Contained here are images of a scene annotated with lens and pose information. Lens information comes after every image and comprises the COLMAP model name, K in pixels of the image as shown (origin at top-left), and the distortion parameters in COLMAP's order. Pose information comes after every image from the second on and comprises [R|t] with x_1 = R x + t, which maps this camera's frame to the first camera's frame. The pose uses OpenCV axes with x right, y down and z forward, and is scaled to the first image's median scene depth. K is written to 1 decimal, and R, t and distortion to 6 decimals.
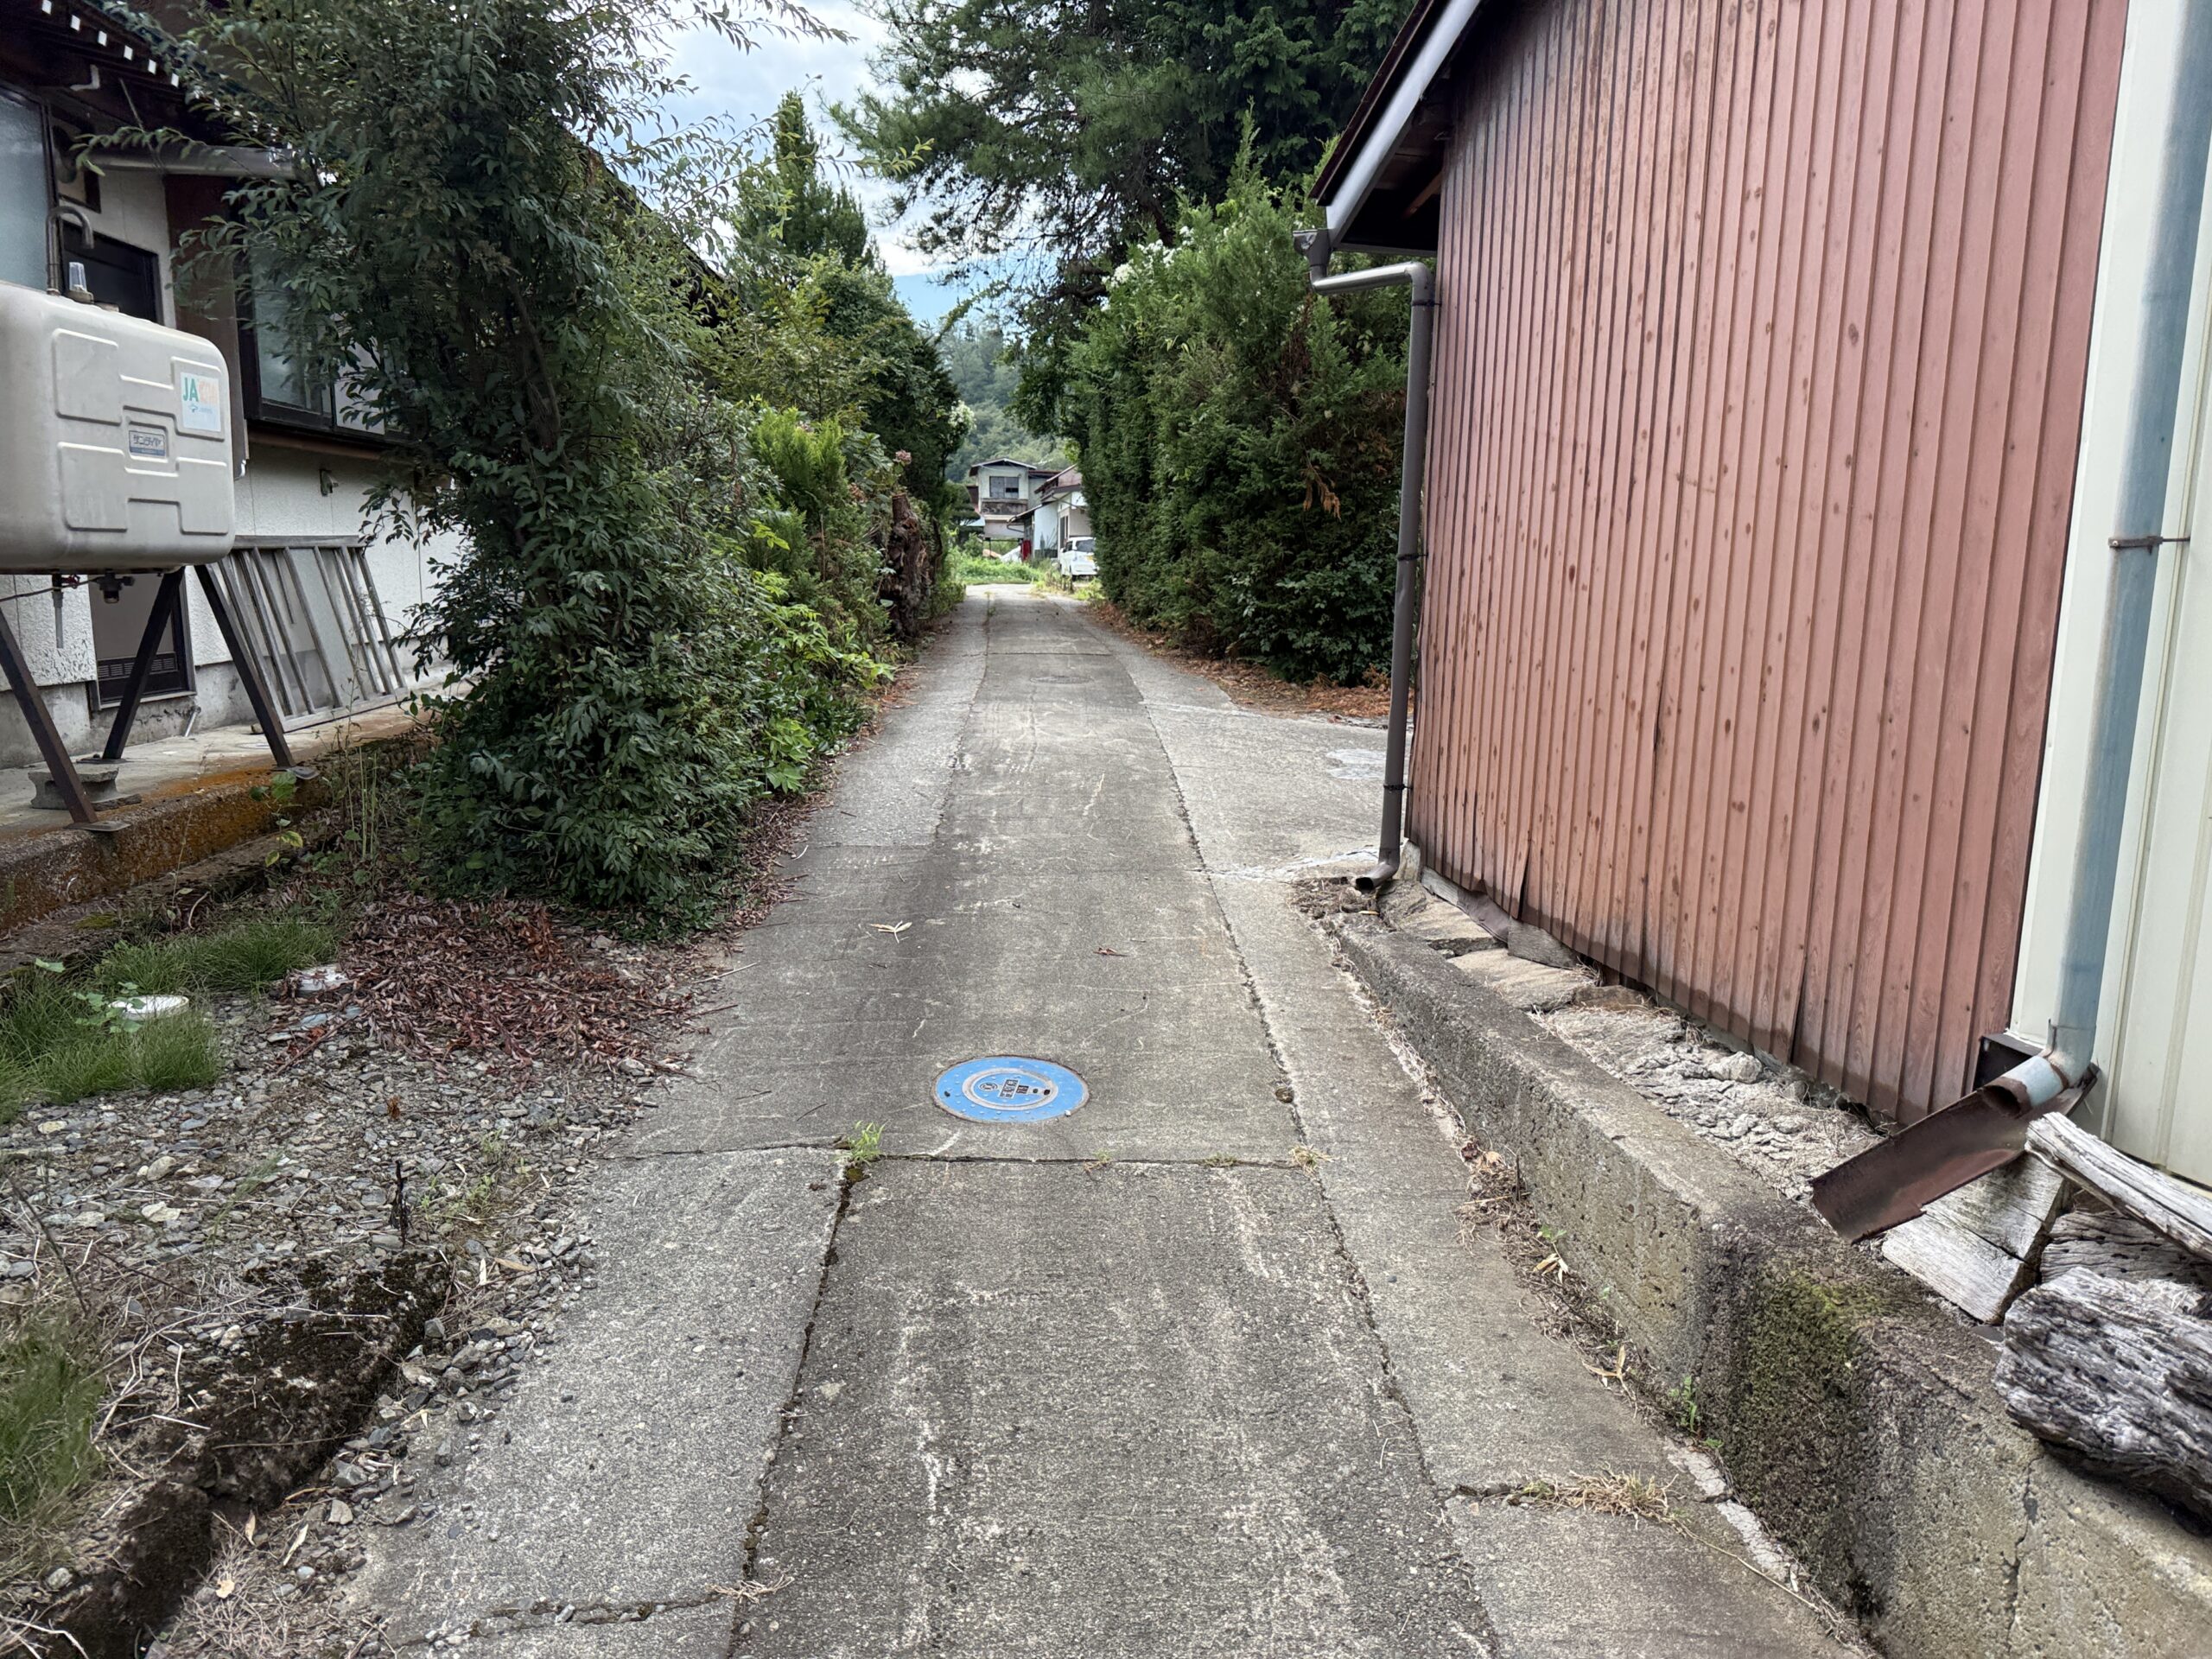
lens RADIAL K [[1534.4, 0, 1106.0], [0, 1534.4, 829.5], [0, 0, 1]] dist [0.062405, -0.117108]
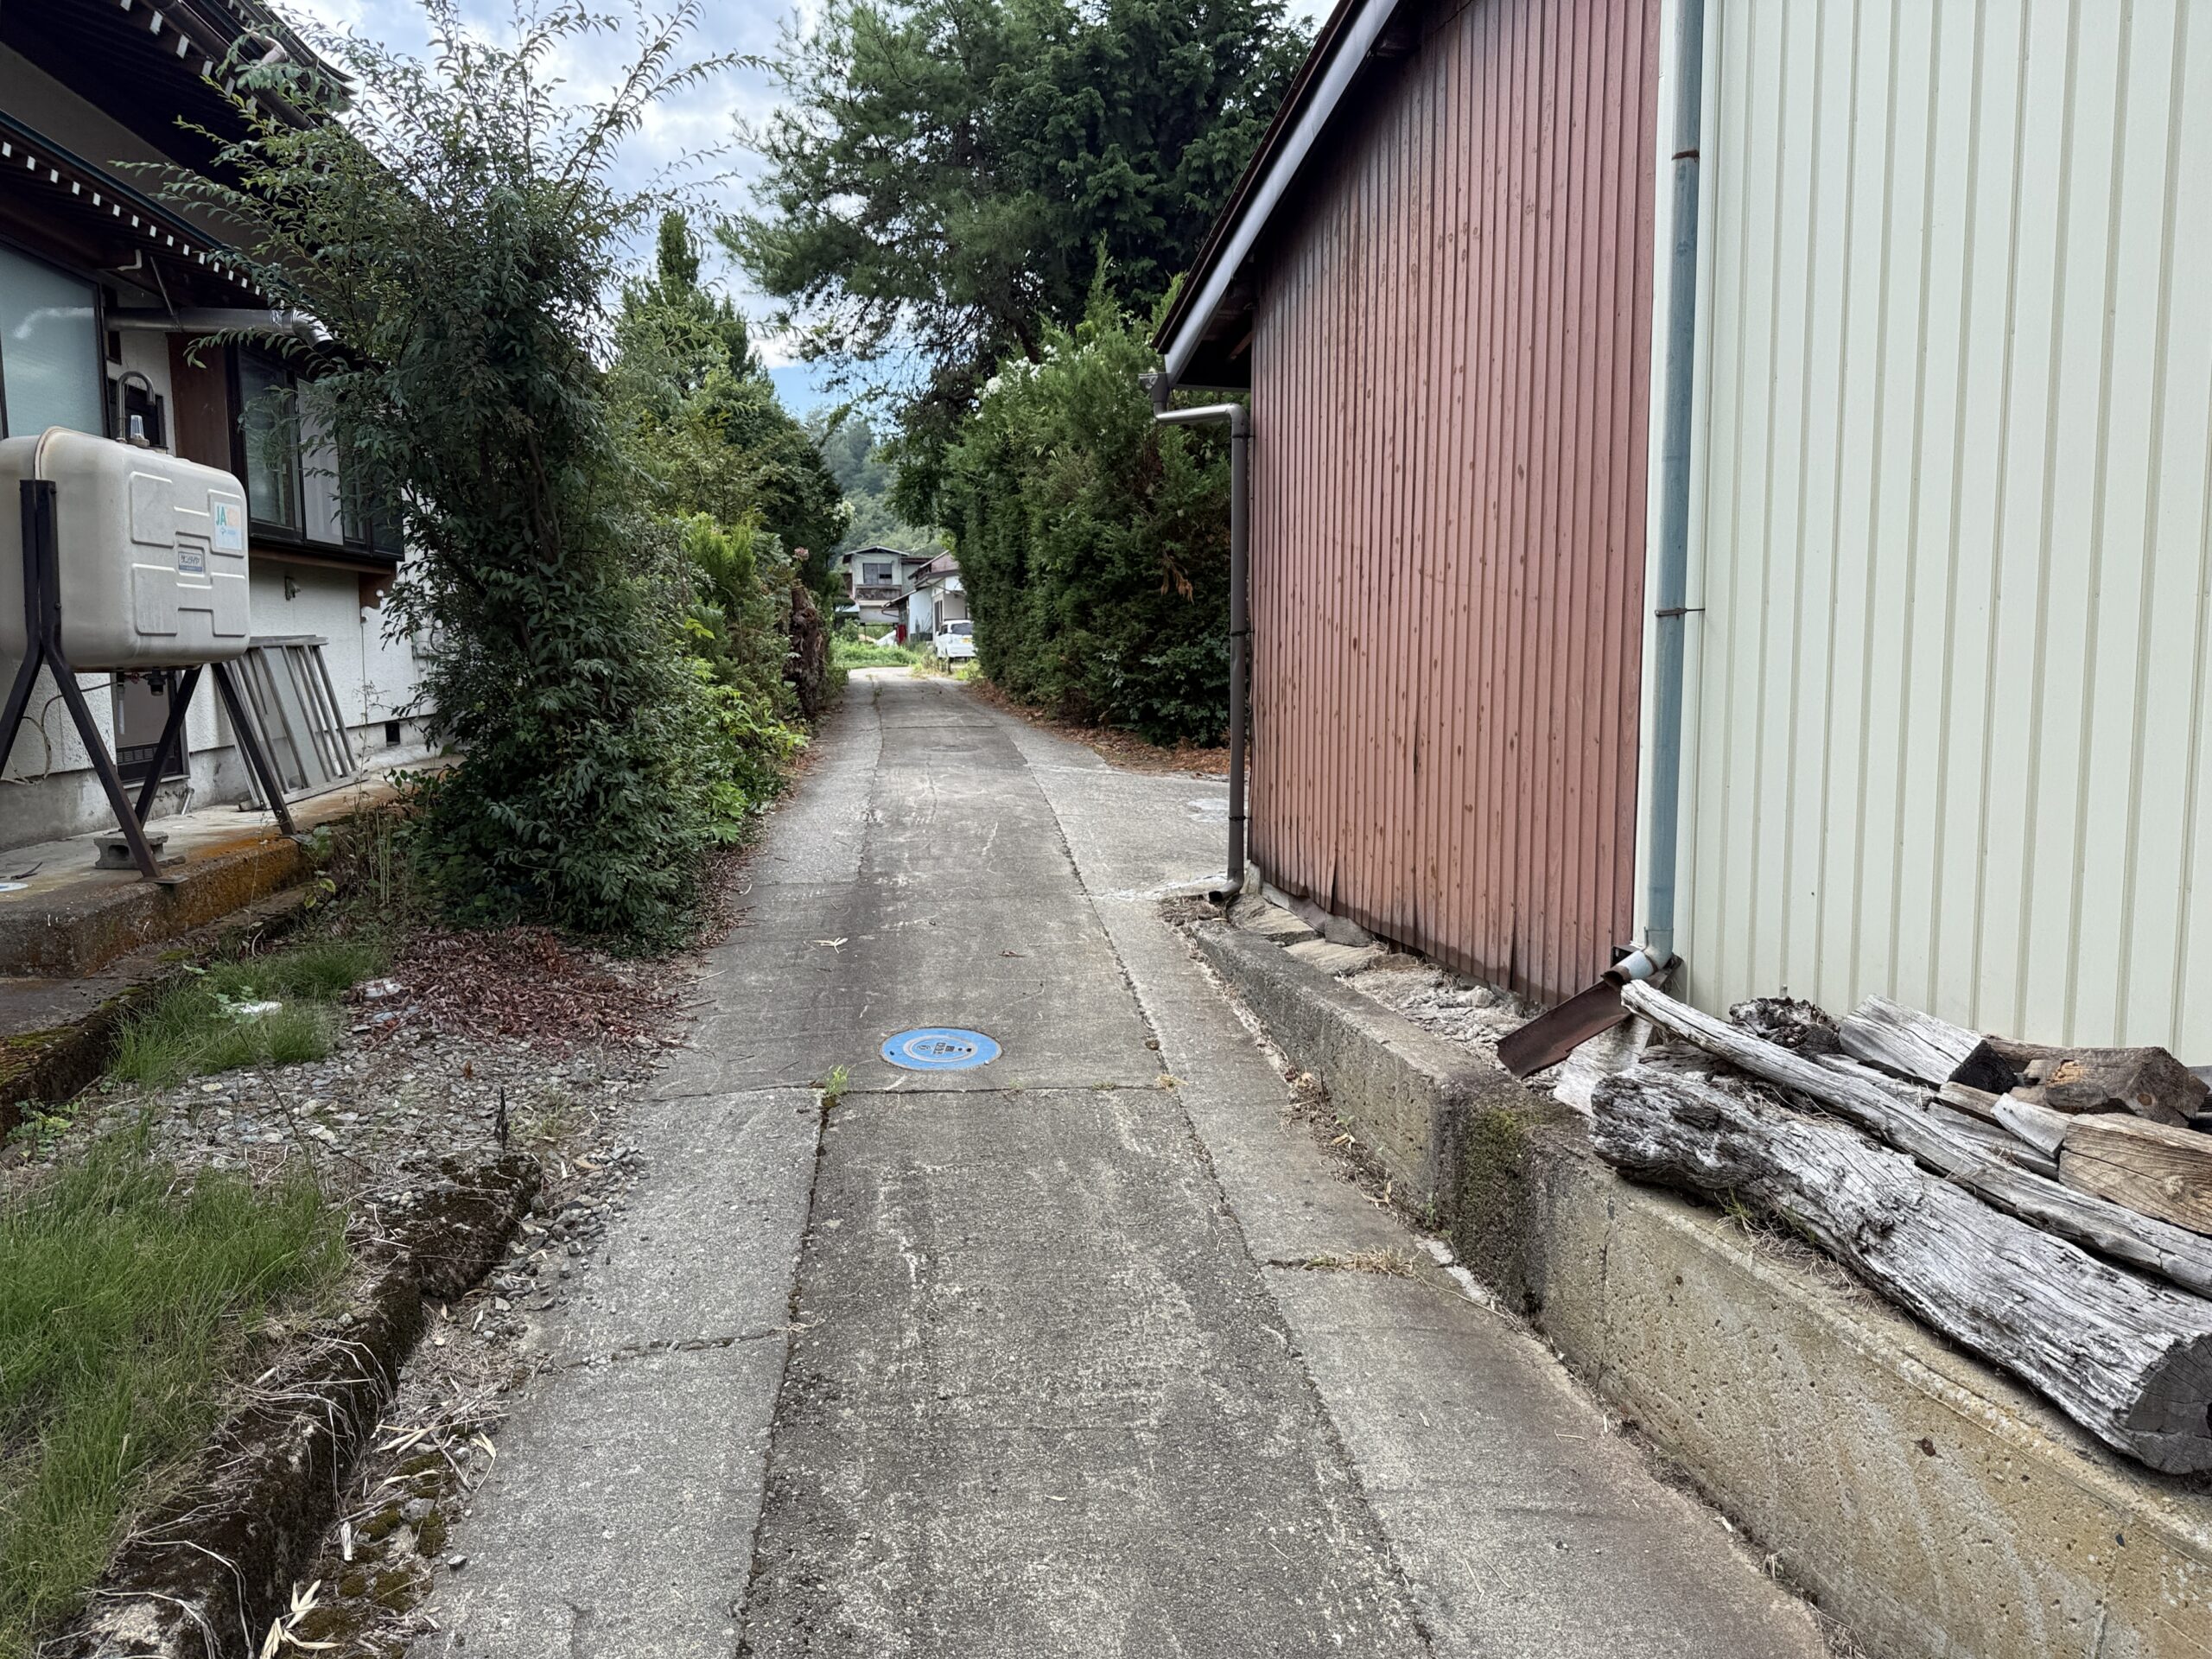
lens RADIAL K [[1607.0, 0, 1106.0], [0, 1607.0, 829.5], [0, 0, 1]] dist [0.091159, -0.205506]
pose [[0.996498, -0.031832, 0.077325, -0.022832], [0.036180, 0.997803, -0.055505, 0.066034], [-0.075388, 0.058109, 0.995460, -0.370671]]
